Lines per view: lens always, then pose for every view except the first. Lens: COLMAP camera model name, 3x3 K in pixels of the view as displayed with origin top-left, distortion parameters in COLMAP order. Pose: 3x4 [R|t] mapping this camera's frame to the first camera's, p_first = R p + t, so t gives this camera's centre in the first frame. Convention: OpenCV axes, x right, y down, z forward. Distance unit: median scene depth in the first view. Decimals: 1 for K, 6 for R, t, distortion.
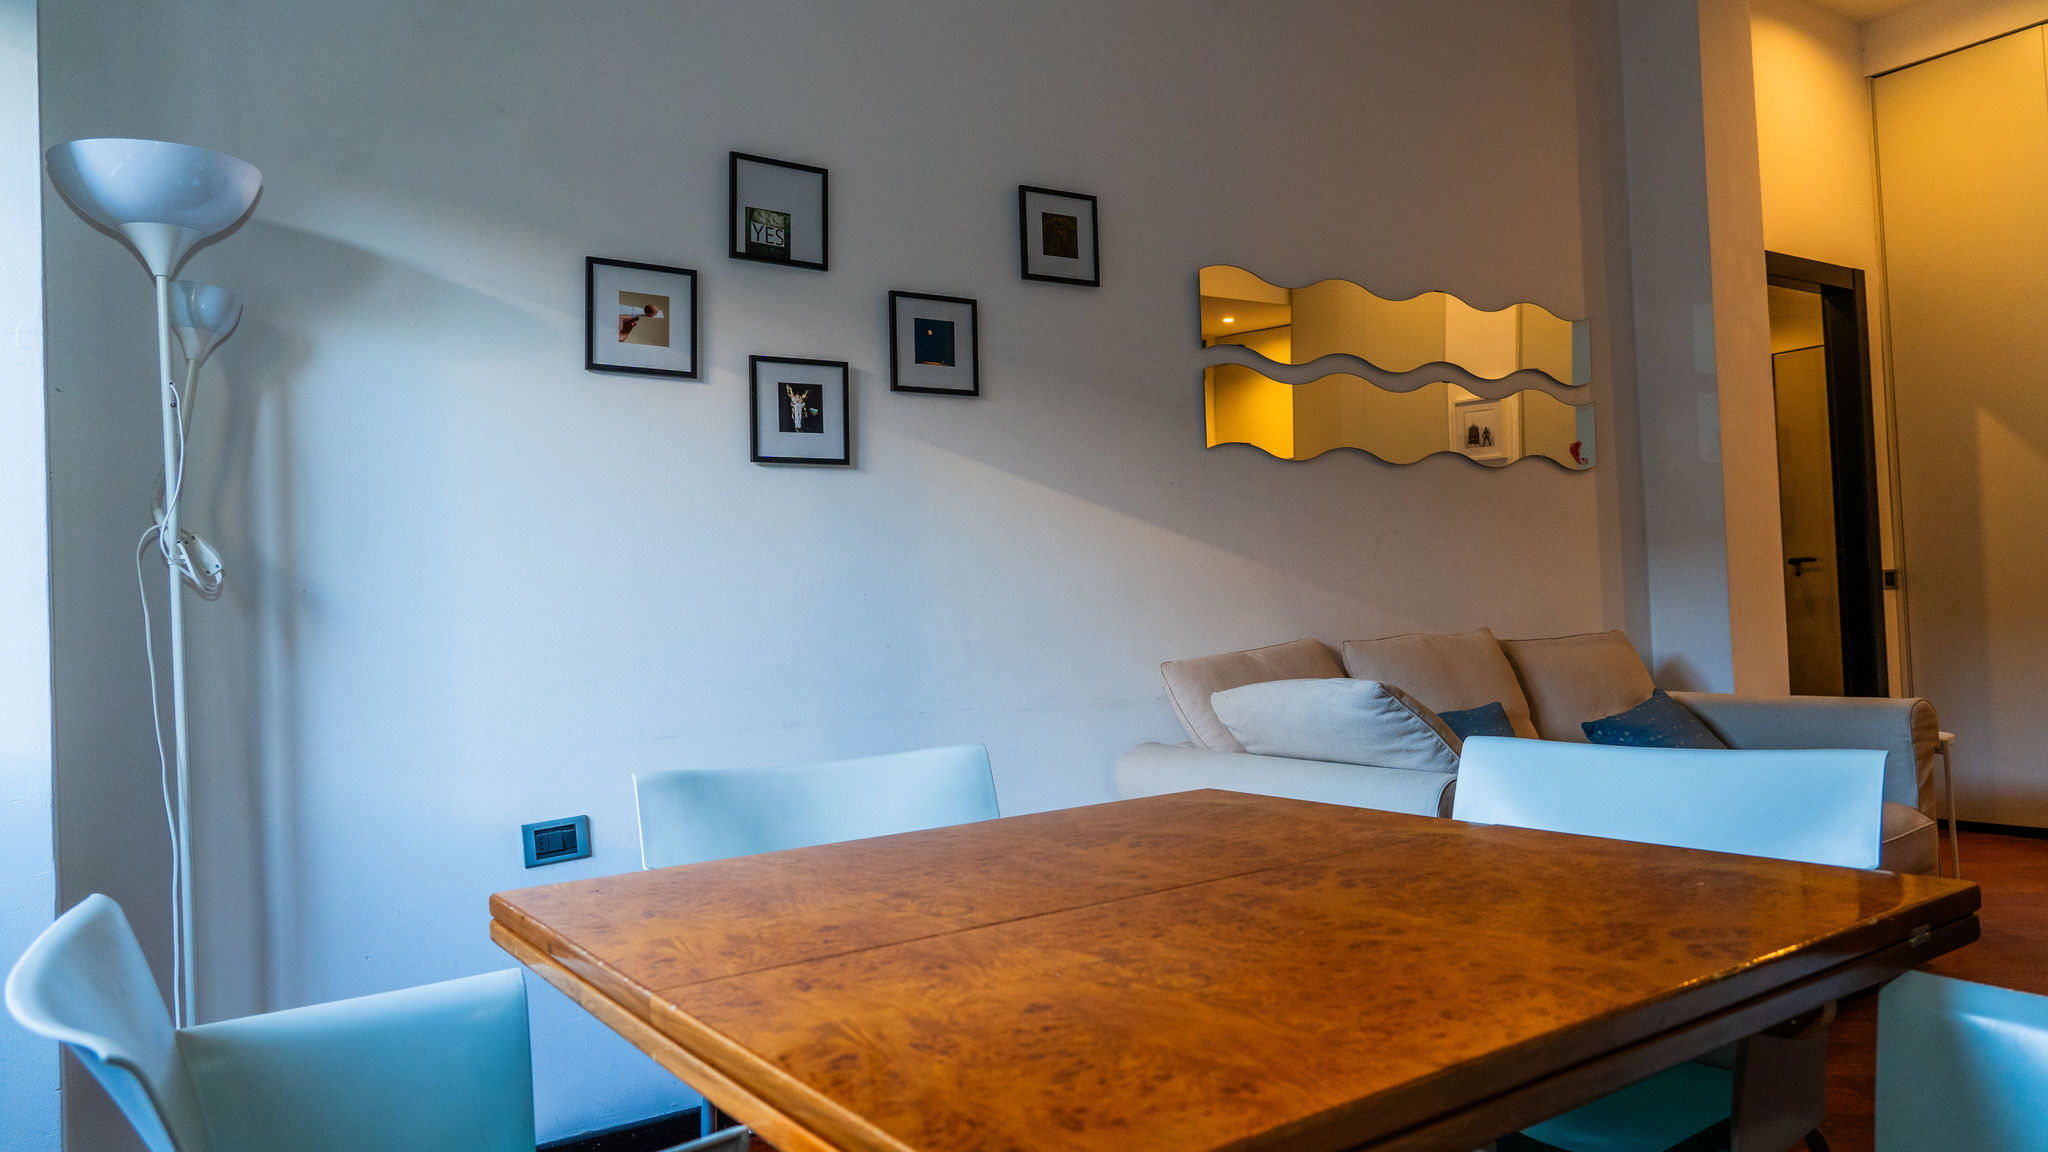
lens RADIAL K [[1389.9, 0, 1034.0], [0, 1389.9, 572.5], [0, 0, 1]] dist [-0.021173, 0.013798]
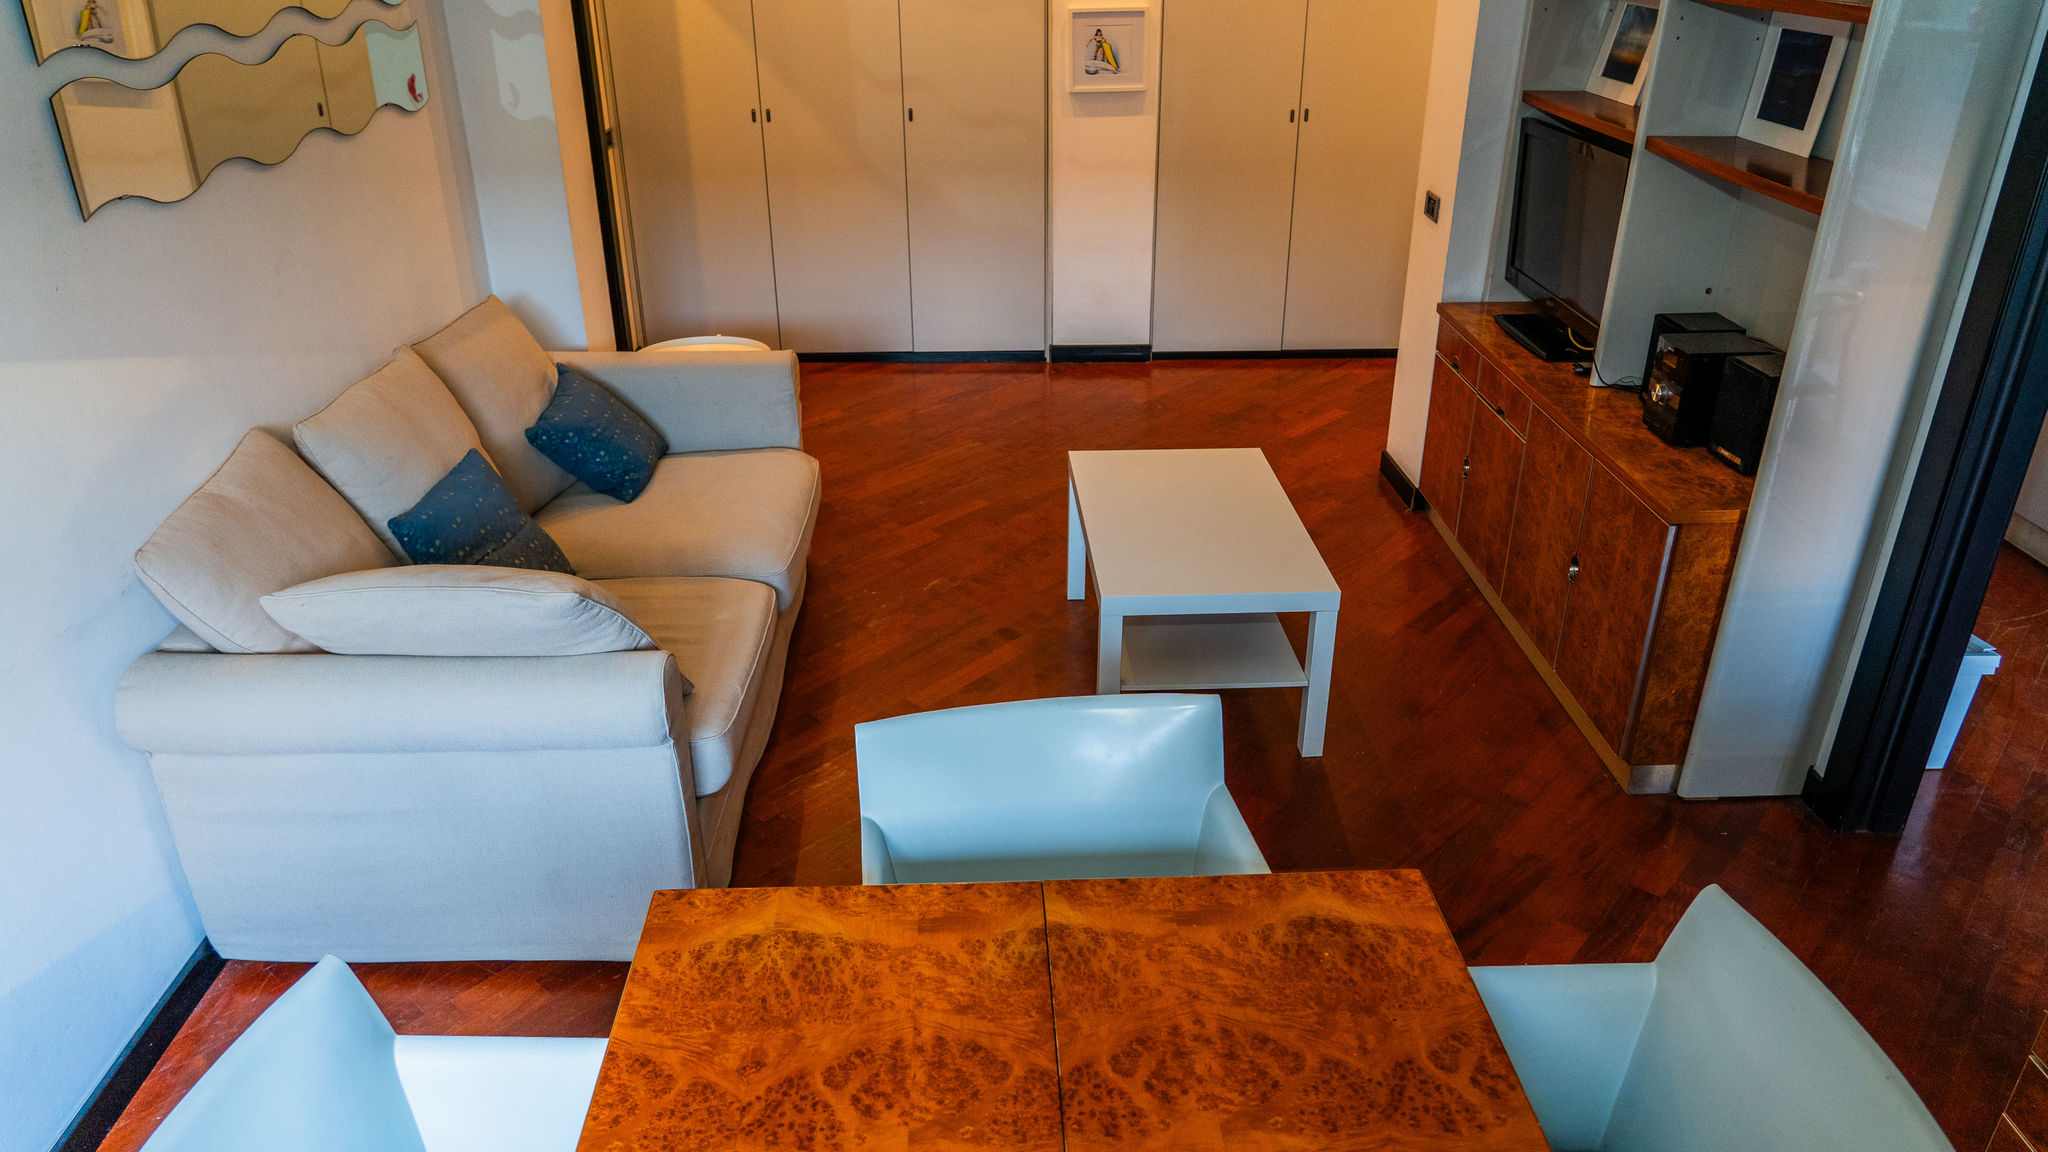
lens RADIAL K [[1389.9, 0, 1026.4], [0, 1389.9, 581.5], [0, 0, 1]] dist [-0.021173, 0.013798]
pose [[0.530510, -0.338790, 0.777033, -0.227081], [-0.044708, 0.904201, 0.424760, -0.250320], [-0.846499, -0.260079, 0.464541, 0.269005]]
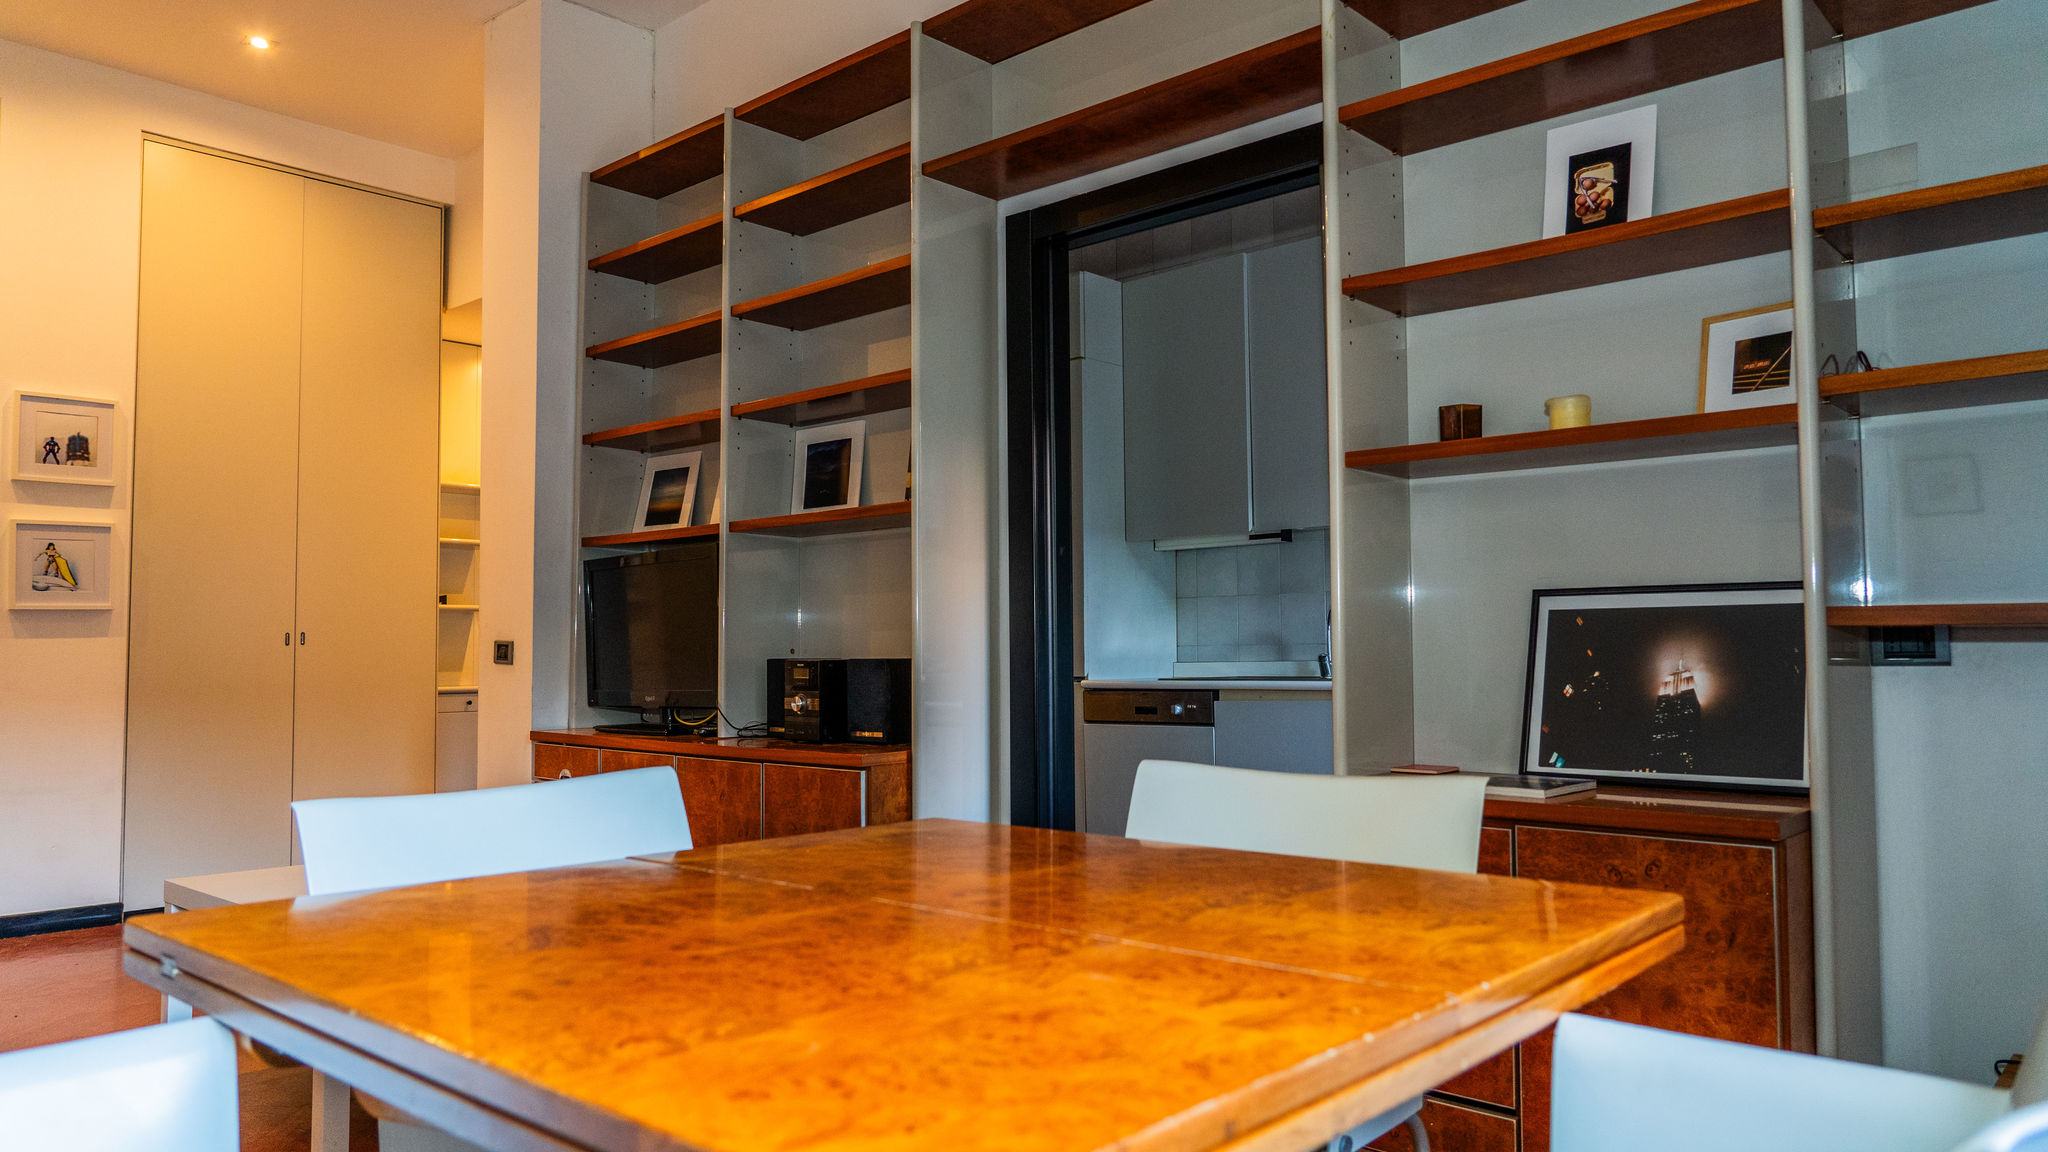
lens RADIAL K [[1389.9, 0, 1033.7], [0, 1389.9, 573.5], [0, 0, 1]] dist [-0.021173, 0.013798]
pose [[-0.238616, 0.102674, 0.965671, -0.349170], [-0.007786, 0.994161, -0.107627, 0.042280], [-0.971083, -0.033201, -0.236424, 0.467213]]
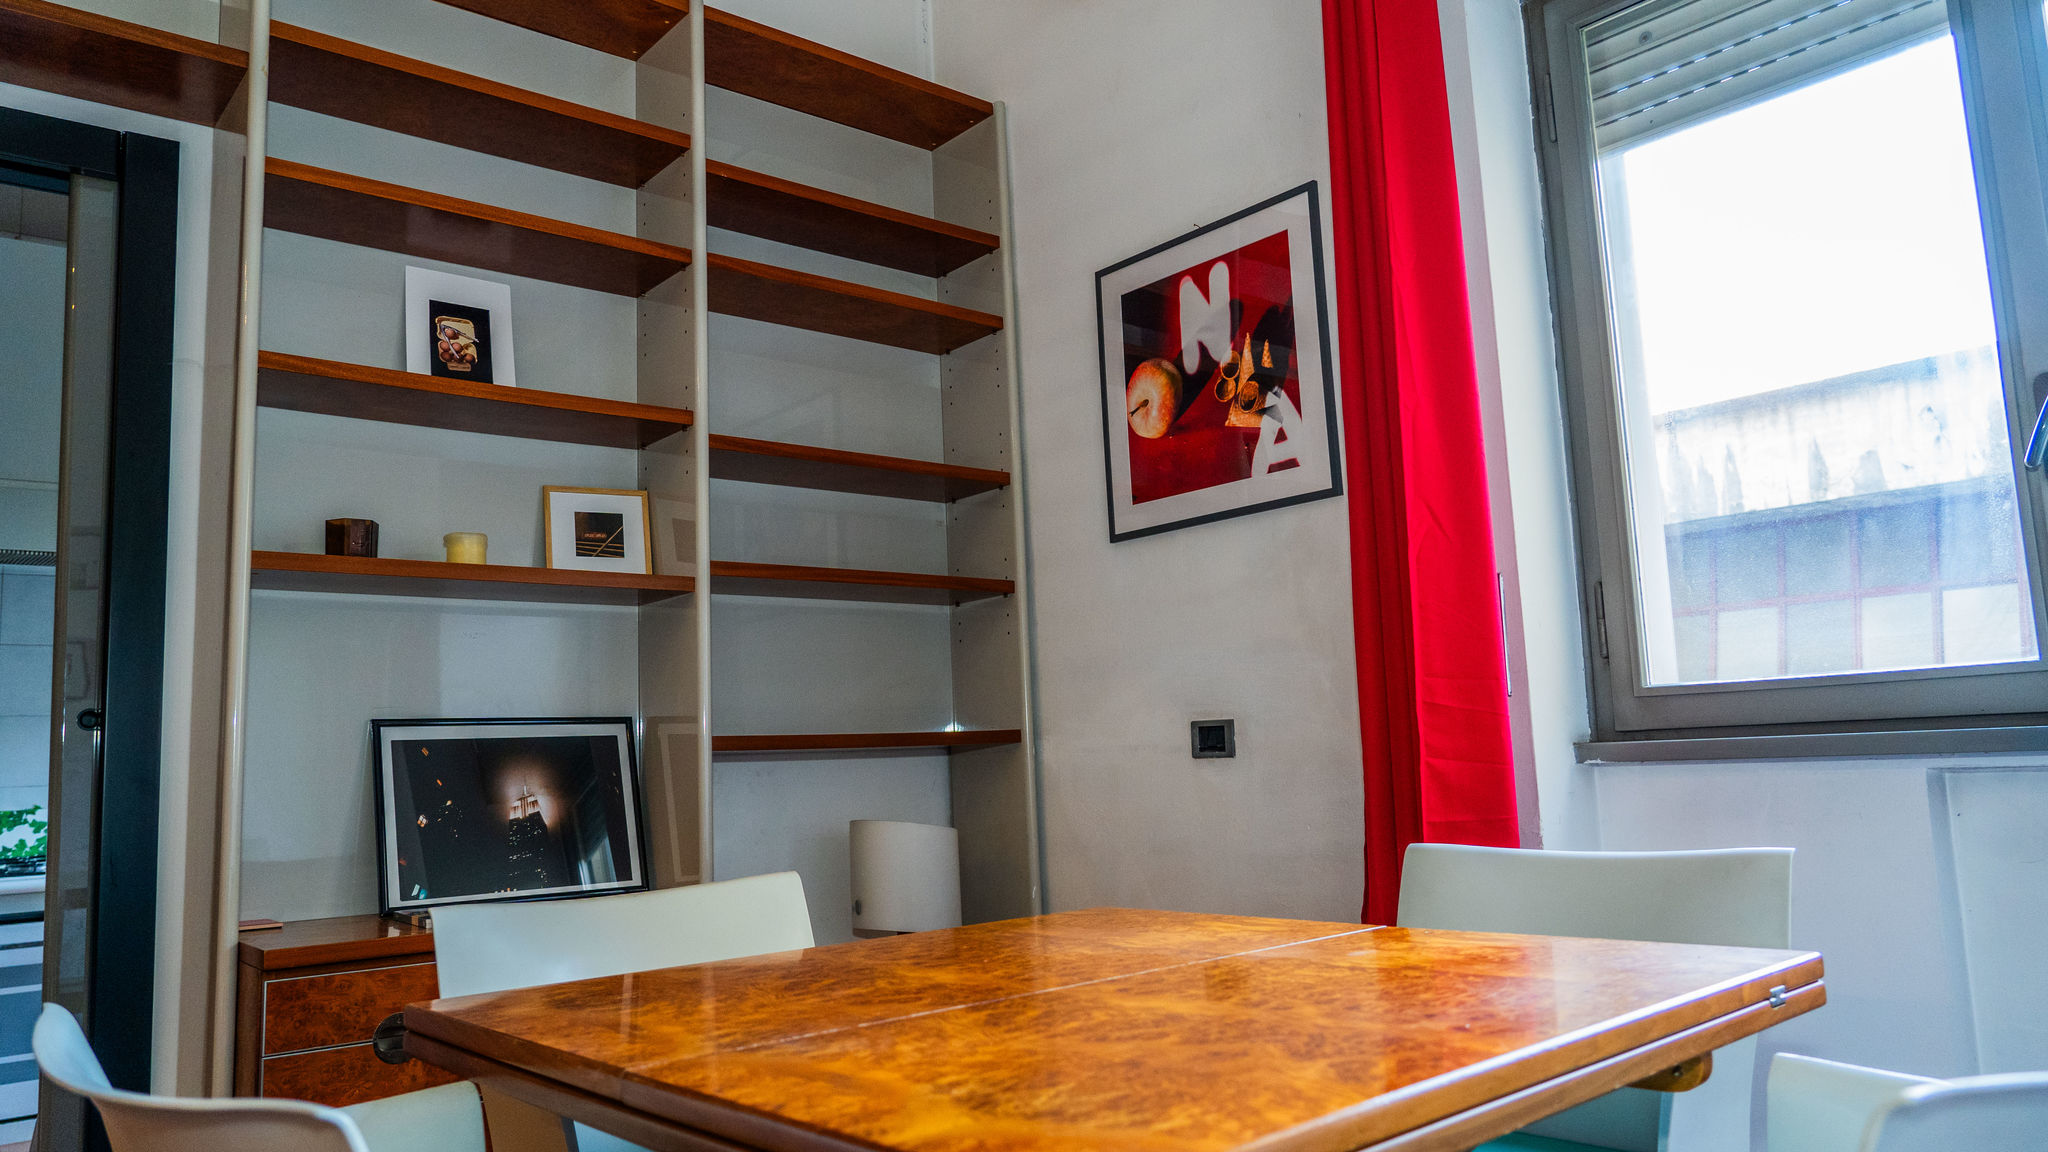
lens RADIAL K [[1389.9, 0, 1031.0], [0, 1389.9, 577.0], [0, 0, 1]] dist [-0.021173, 0.013798]
pose [[-0.989788, 0.073244, -0.122293, 0.093187], [0.090501, 0.985704, -0.142117, 0.027385], [0.110136, -0.151733, -0.982266, 0.821949]]
